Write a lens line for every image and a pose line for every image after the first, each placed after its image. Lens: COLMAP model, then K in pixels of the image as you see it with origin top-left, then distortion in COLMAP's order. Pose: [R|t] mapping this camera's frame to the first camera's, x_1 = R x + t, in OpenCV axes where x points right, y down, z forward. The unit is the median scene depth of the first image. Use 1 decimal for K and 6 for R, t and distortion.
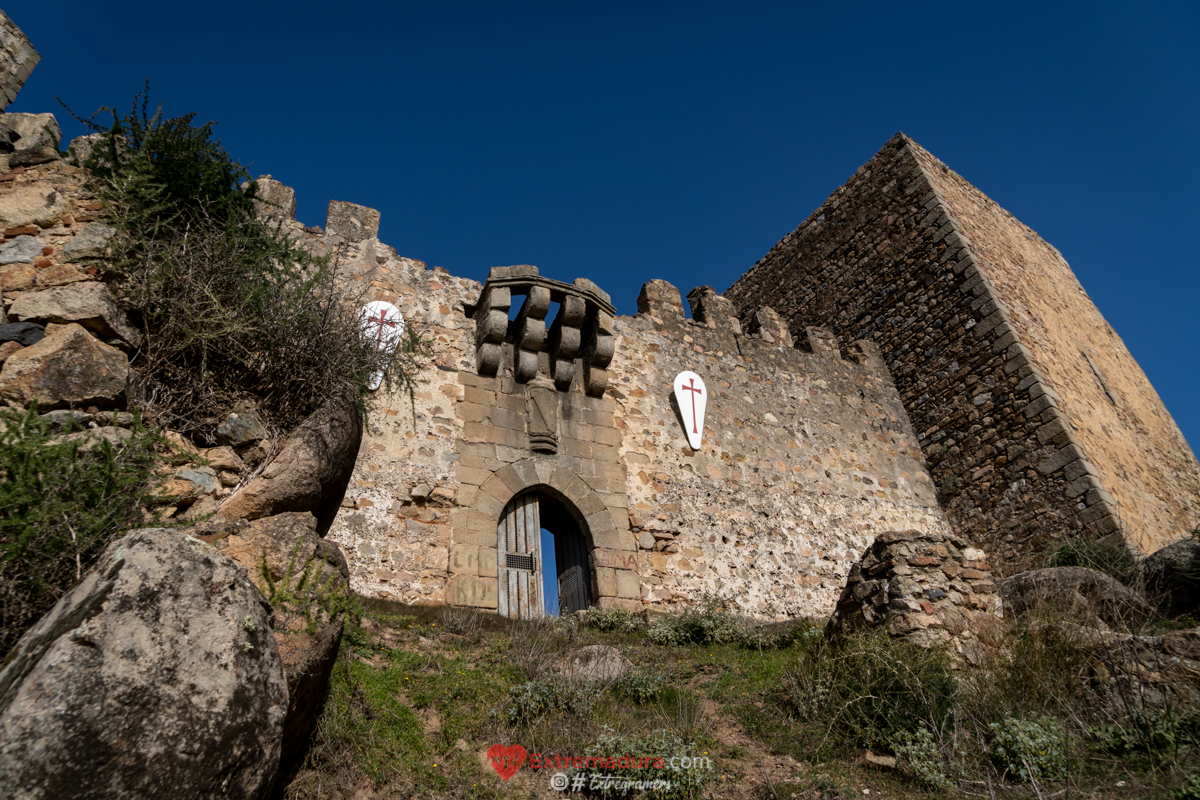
lens RADIAL K [[793.9, 0, 601.9], [0, 793.9, 398.8], [0, 0, 1]] dist [-0.022729, -0.000965]
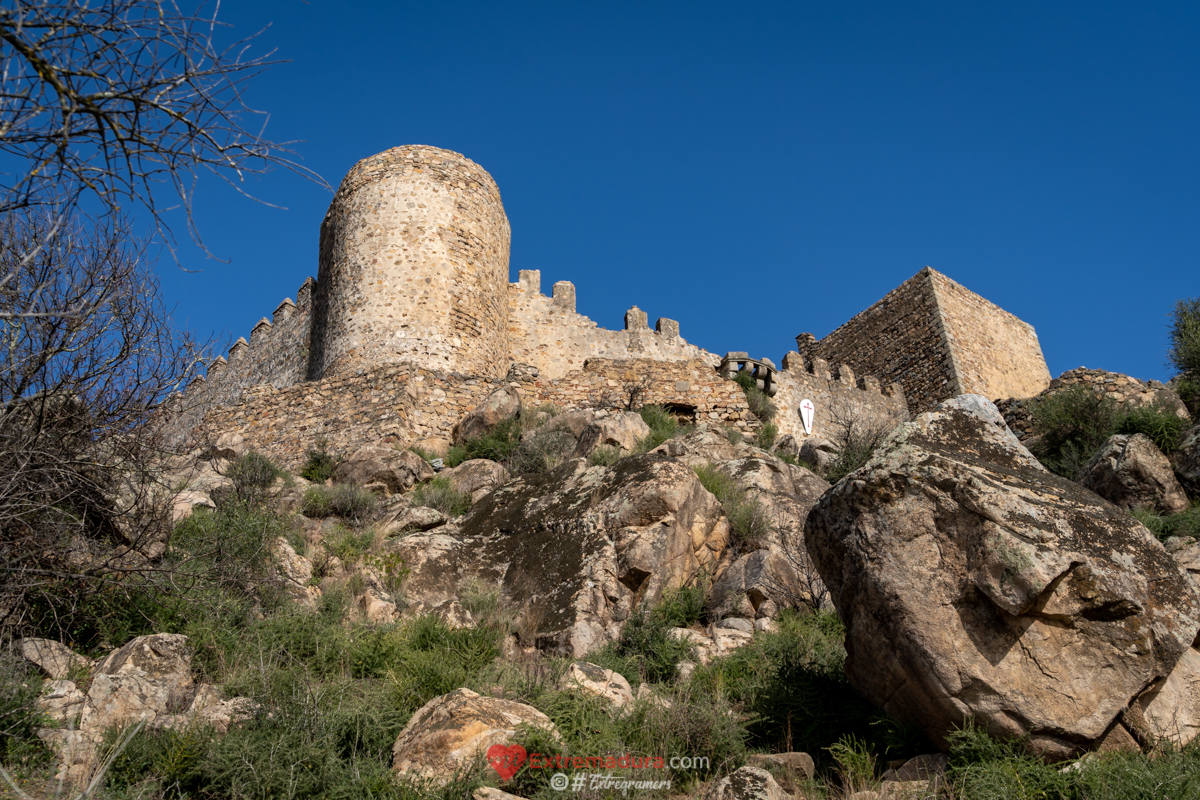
lens RADIAL K [[1205.0, 0, 598.1], [0, 1205.0, 401.4], [0, 0, 1]] dist [0.016202, 0.000000]
pose [[0.997896, 0.064837, 0.000599, -0.411371], [-0.064820, 0.997315, 0.034084, -0.091362], [0.001613, -0.034051, 0.999419, -2.058828]]
